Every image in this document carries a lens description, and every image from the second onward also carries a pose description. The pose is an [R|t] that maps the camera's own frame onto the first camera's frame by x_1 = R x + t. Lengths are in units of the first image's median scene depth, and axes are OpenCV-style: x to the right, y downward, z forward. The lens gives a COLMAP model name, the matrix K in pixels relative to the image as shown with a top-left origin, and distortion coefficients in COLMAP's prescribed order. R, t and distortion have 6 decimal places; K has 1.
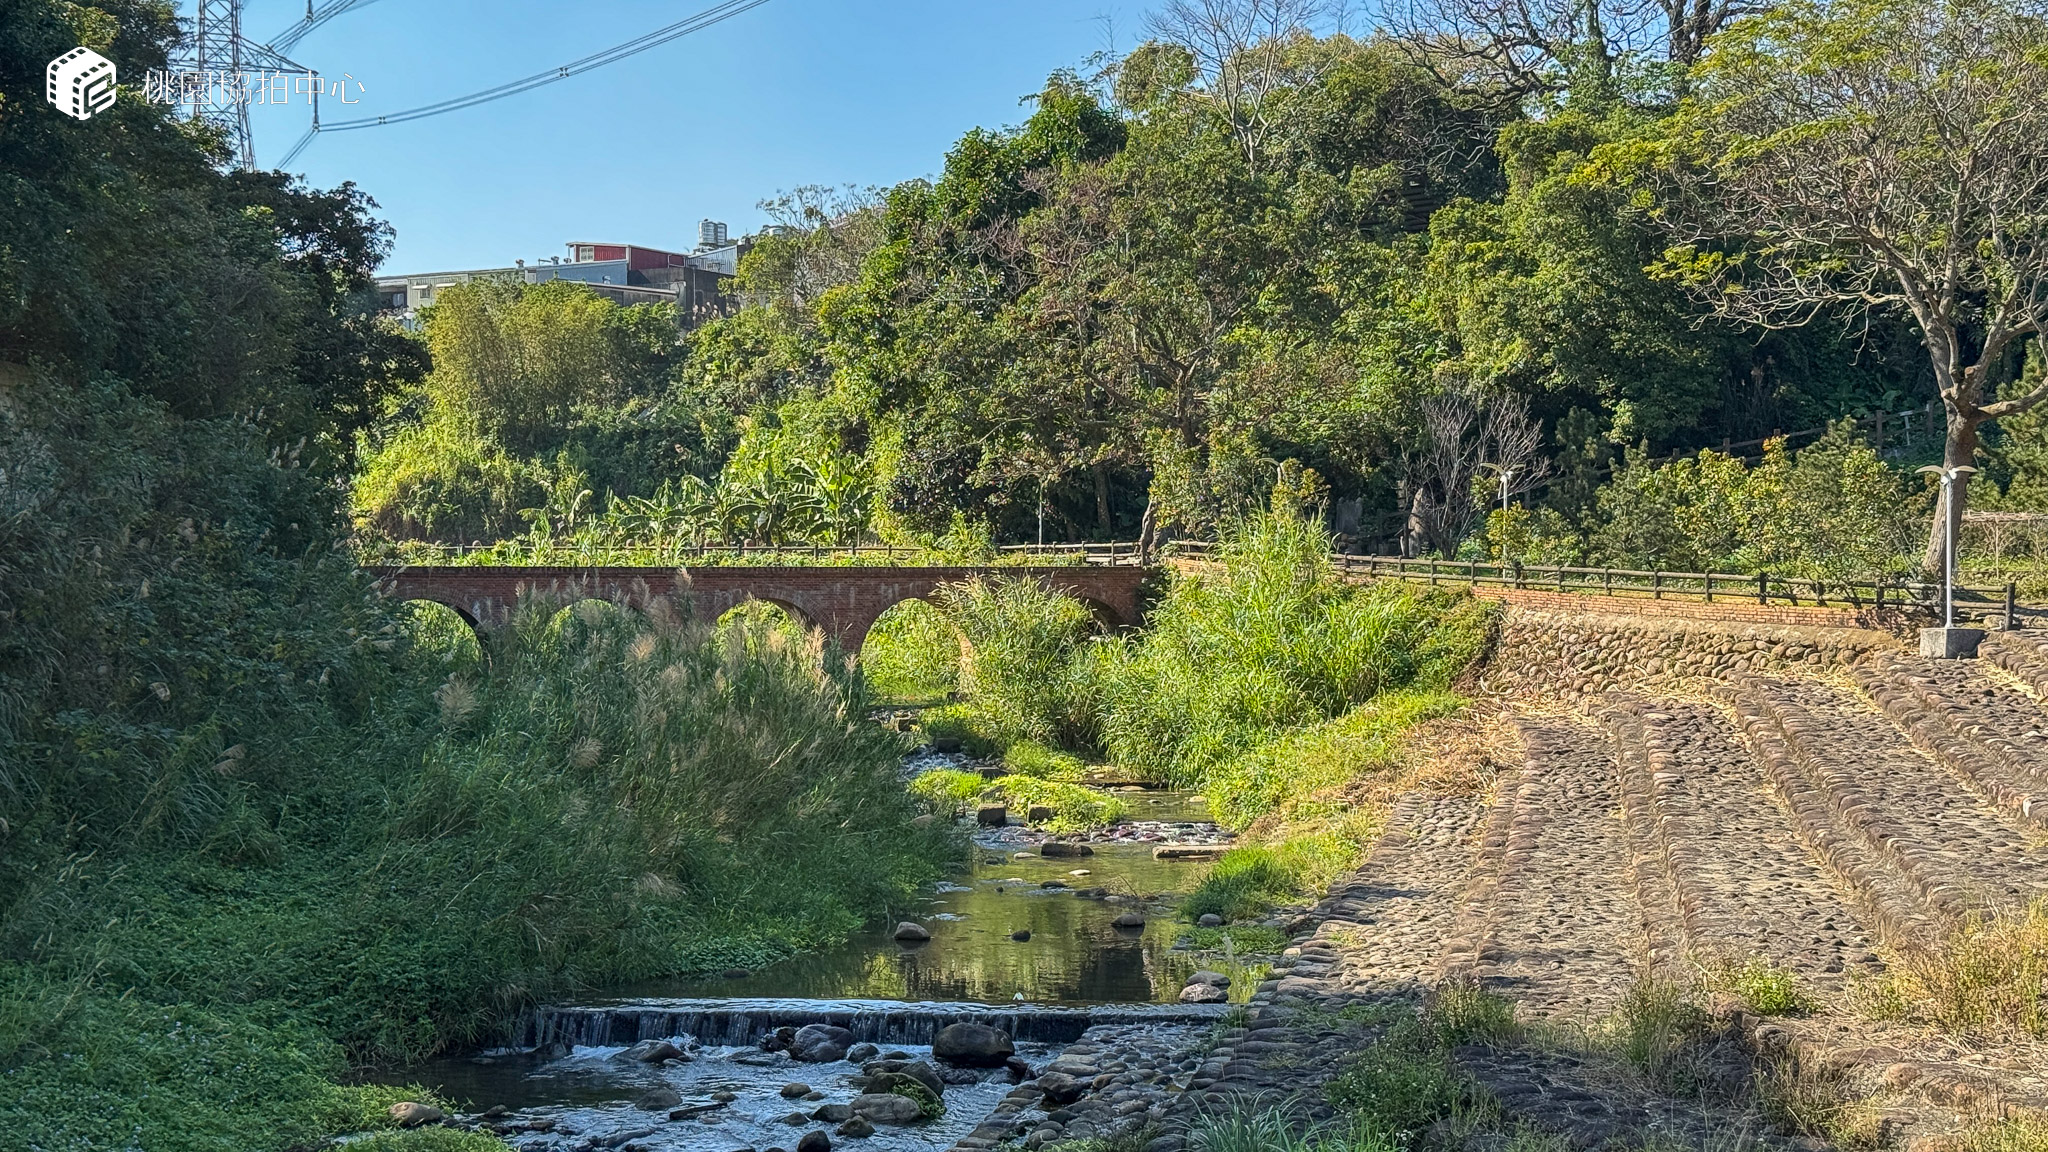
lens RADIAL K [[2826.7, 0, 1024.0], [0, 2826.7, 576.0], [0, 0, 1]] dist [0.133208, 0.003976]
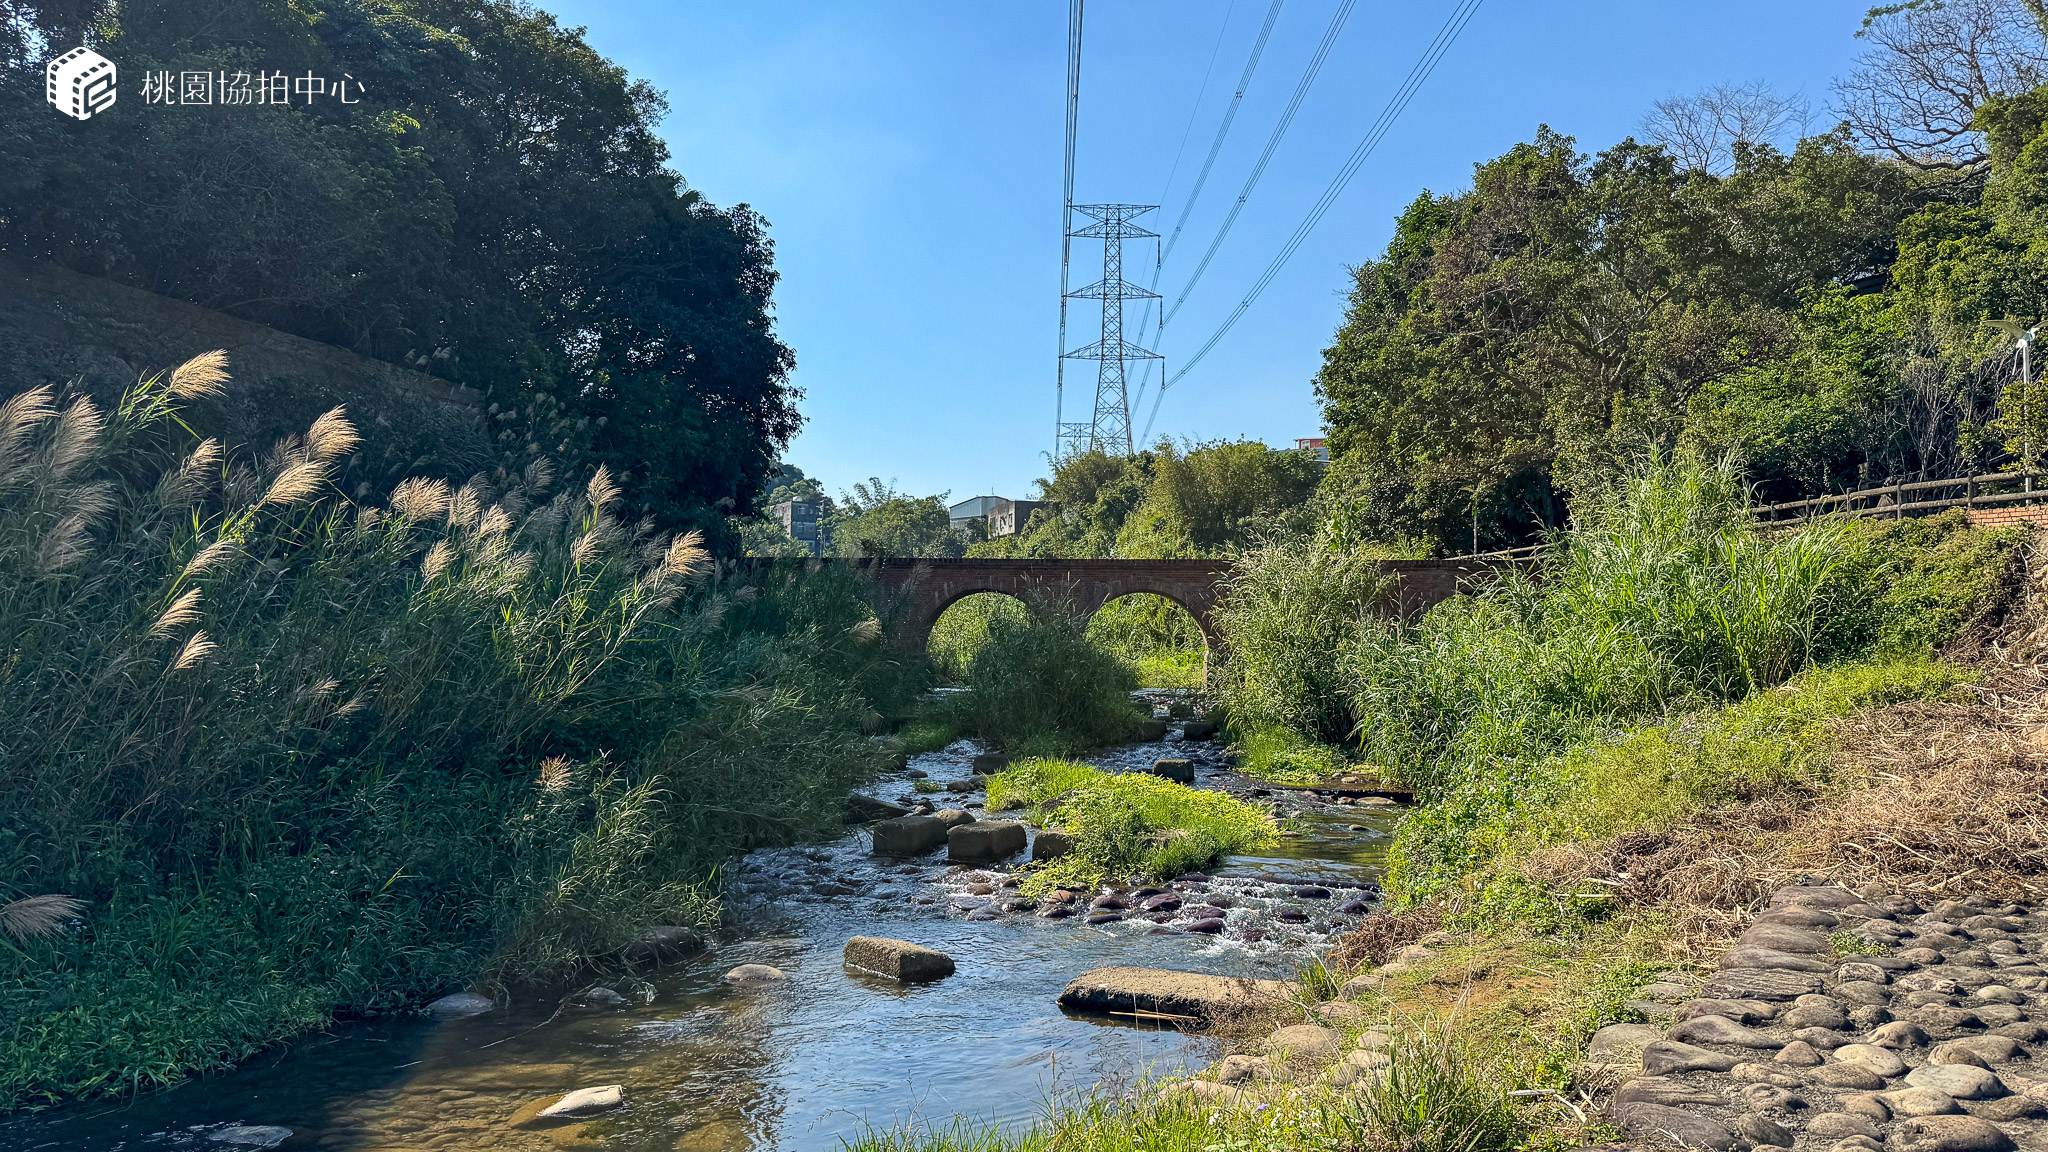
lens RADIAL K [[1430.3, 0, 1027.6], [0, 1430.3, 581.5], [0, 0, 1]] dist [0.096351, -0.140803]
pose [[0.919335, -0.012901, -0.393265, 0.066368], [-0.008036, 0.998638, -0.051546, 0.028548], [0.393395, 0.050548, 0.917979, 0.448851]]
